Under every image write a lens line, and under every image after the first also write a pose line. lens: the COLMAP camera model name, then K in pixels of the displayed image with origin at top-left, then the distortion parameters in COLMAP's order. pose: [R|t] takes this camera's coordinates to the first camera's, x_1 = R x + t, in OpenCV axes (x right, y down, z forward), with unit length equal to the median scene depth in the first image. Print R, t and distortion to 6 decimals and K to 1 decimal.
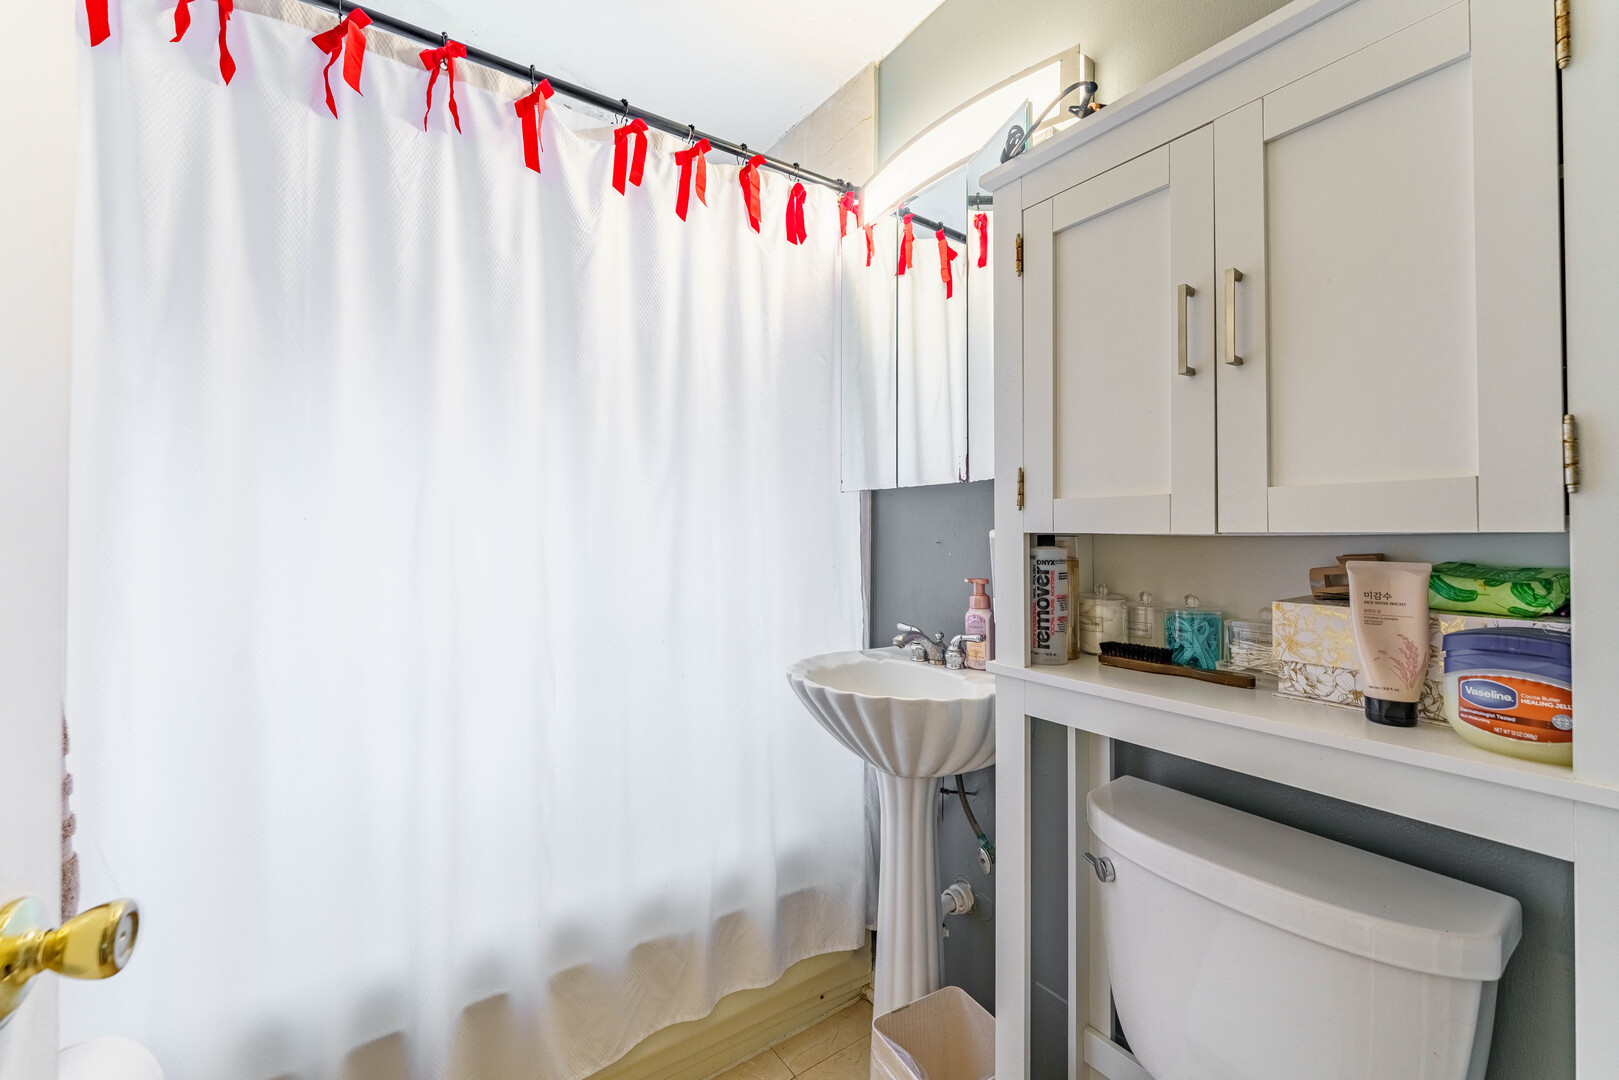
lens RADIAL K [[645.3, 0, 831.4], [0, 645.3, 524.1], [0, 0, 1]] dist [0.001058, -0.001185]
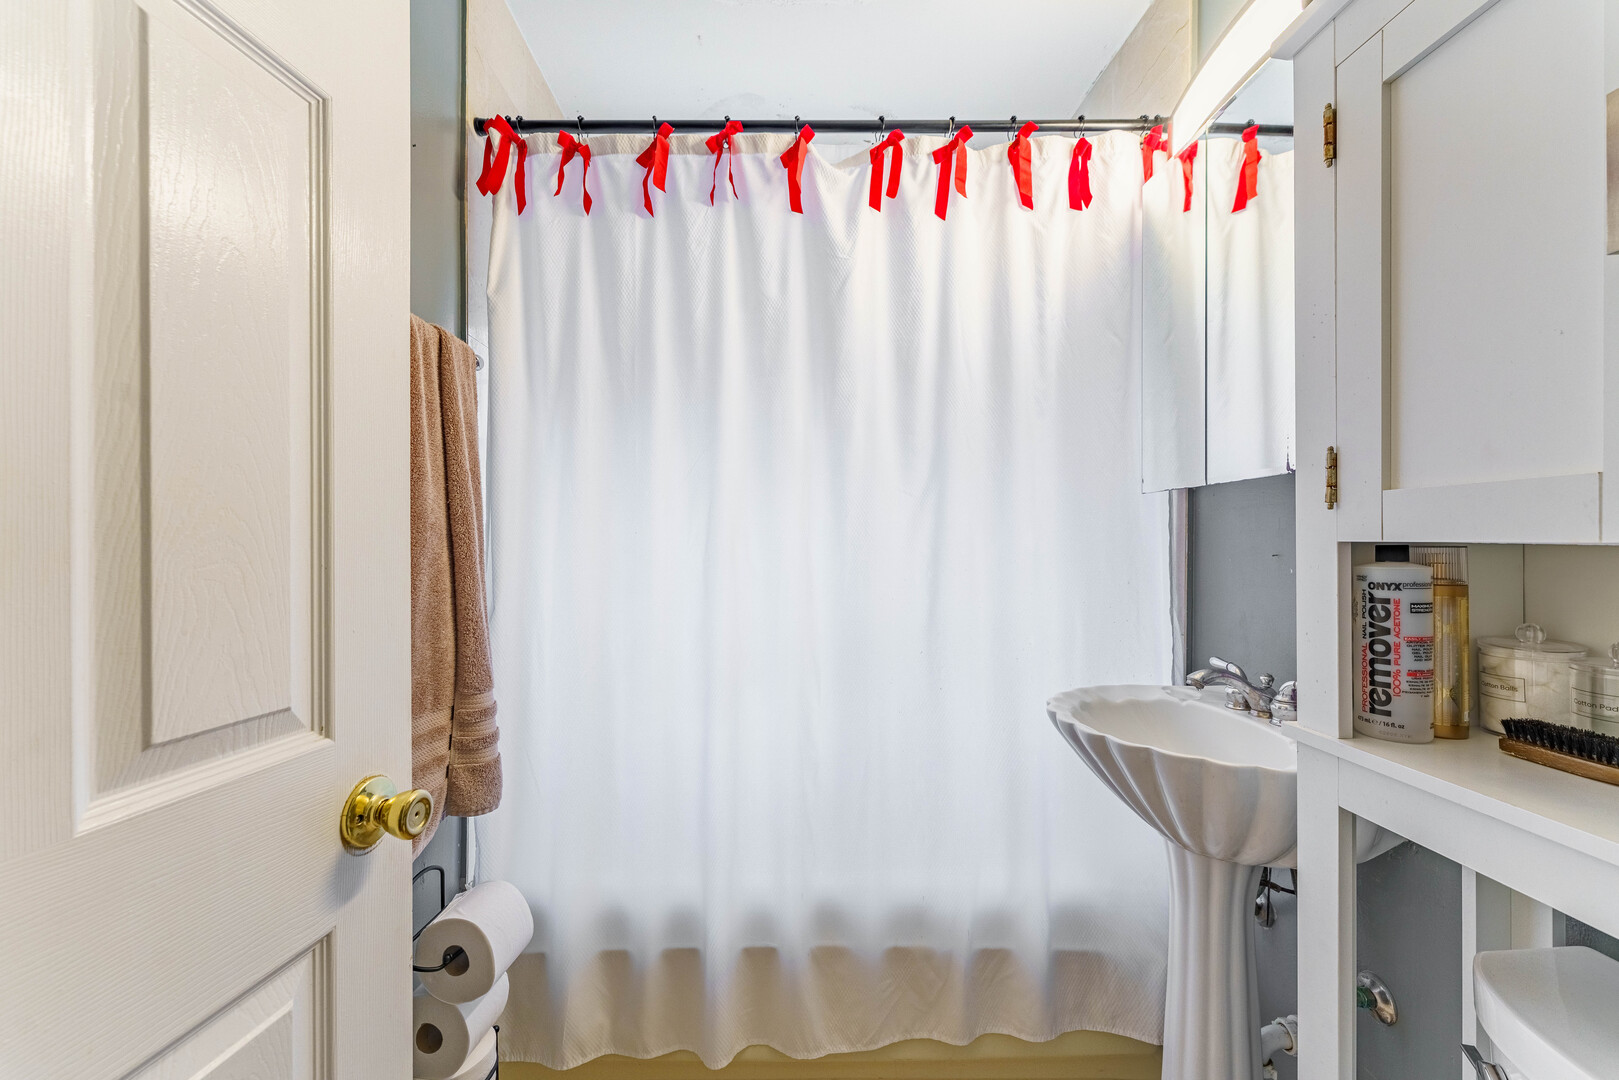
lens RADIAL K [[645.3, 0, 812.9], [0, 645.3, 543.7], [0, 0, 1]] dist [0.001058, -0.001185]
pose [[0.829932, -0.000850, -0.557864, 0.172577], [0.008862, 0.999893, 0.011660, 0.001969], [0.557794, -0.014620, 0.829850, 0.096363]]
